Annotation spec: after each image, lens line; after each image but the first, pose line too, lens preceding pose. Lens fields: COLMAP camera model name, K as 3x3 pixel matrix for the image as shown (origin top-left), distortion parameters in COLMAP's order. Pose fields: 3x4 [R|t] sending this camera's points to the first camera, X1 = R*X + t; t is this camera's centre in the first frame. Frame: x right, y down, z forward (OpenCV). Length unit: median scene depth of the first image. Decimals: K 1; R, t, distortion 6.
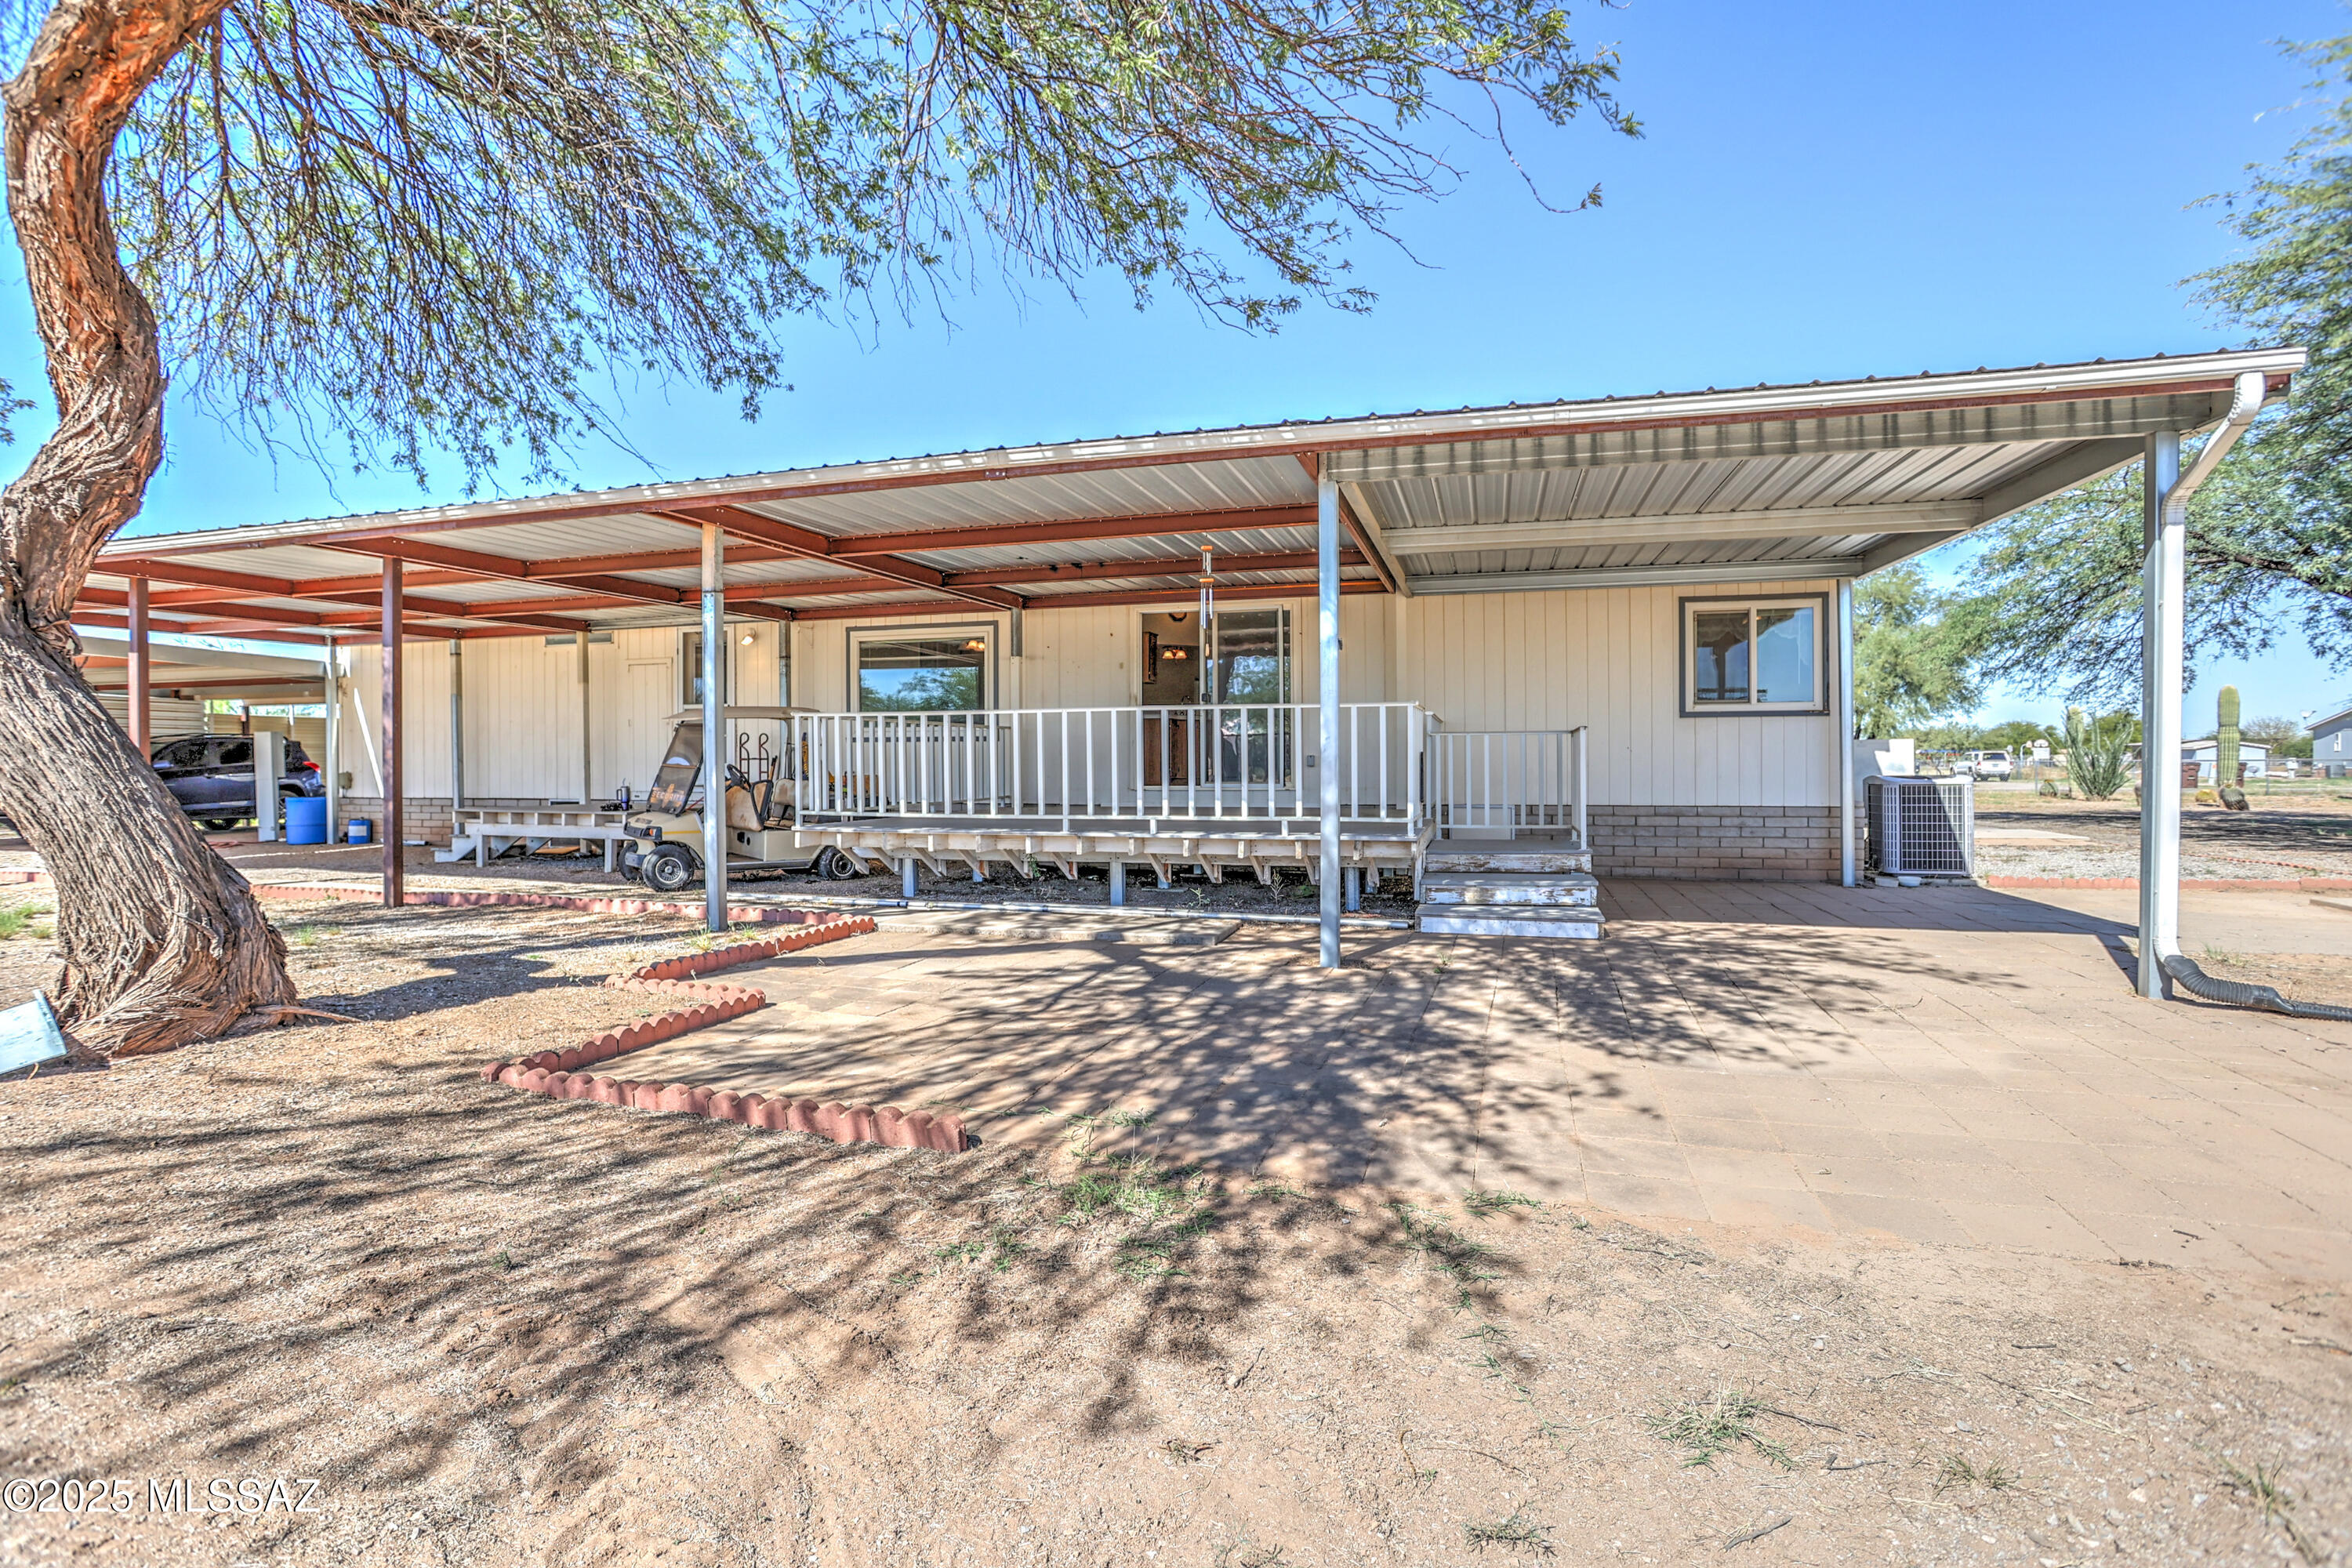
lens RADIAL K [[1146.9, 0, 1179.3], [0, 1146.9, 769.8], [0, 0, 1]] dist [-0.045652, 0.019502]
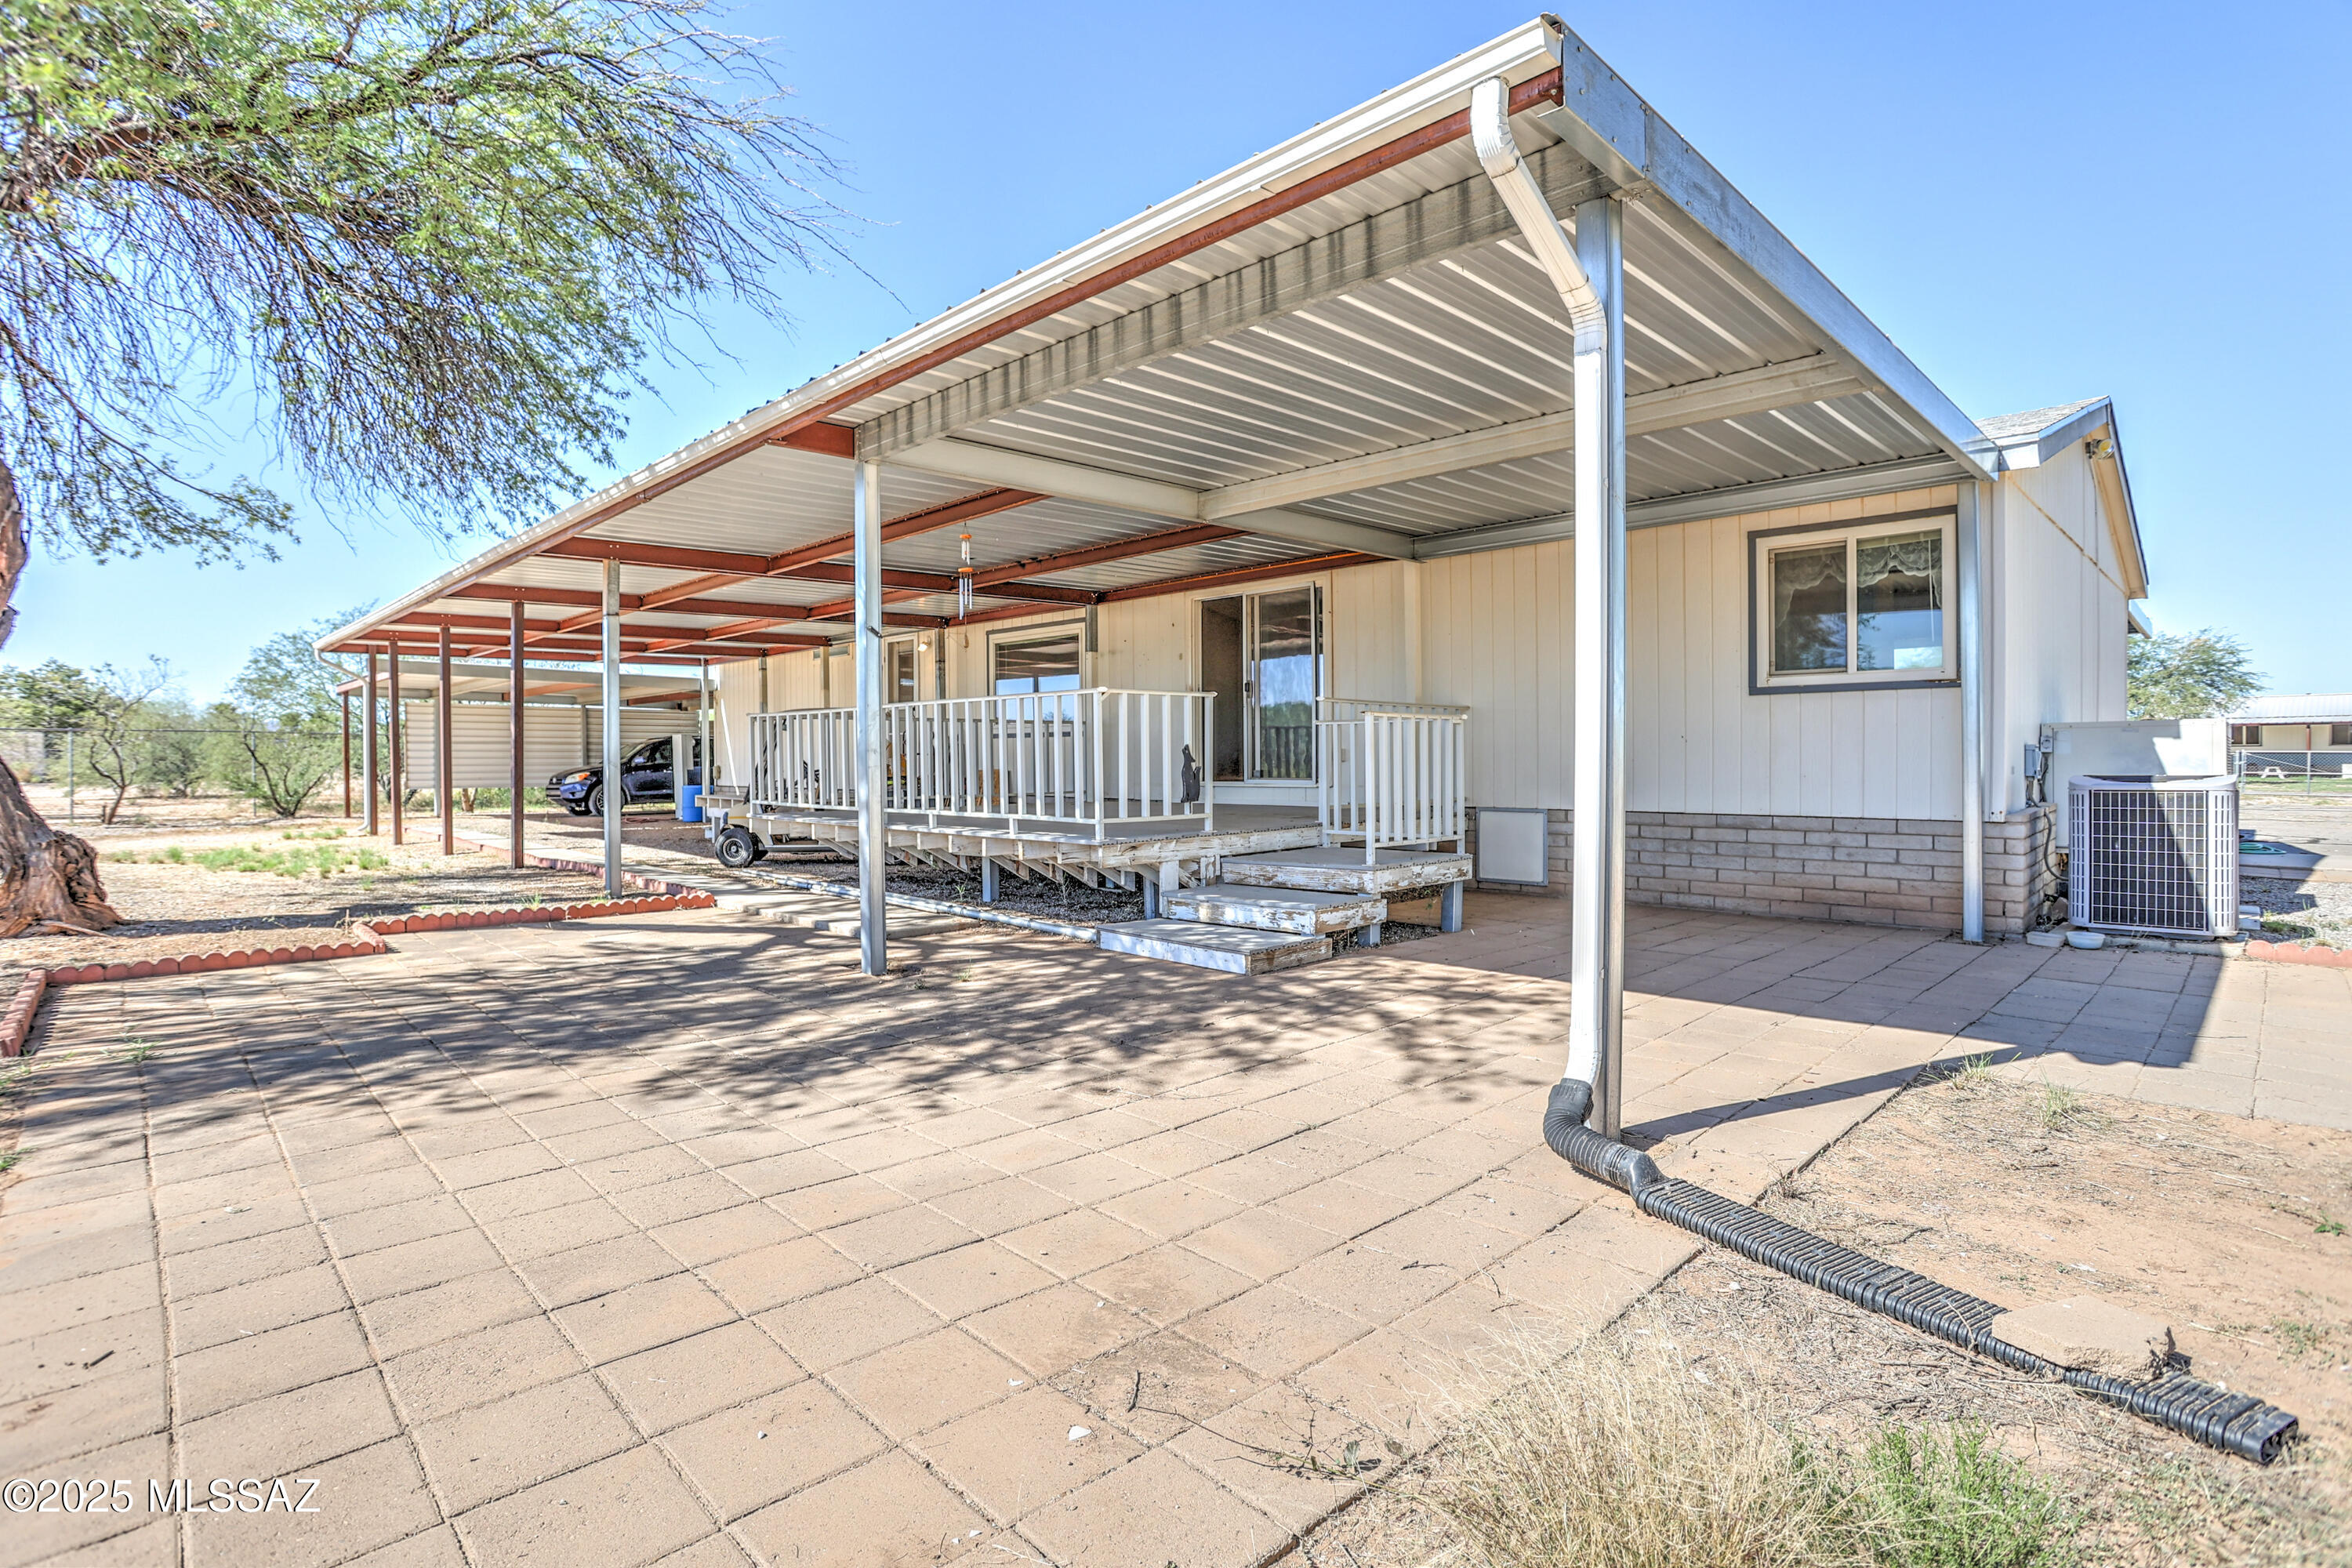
lens RADIAL K [[1160.2, 0, 1176.1], [0, 1160.2, 770.4], [0, 0, 1]] dist [-0.069091, 0.037588]
pose [[0.867724, 0.005117, -0.497021, 0.488702], [-0.001640, 0.999971, 0.007431, -0.001955], [0.497044, -0.005633, 0.867707, 0.171806]]
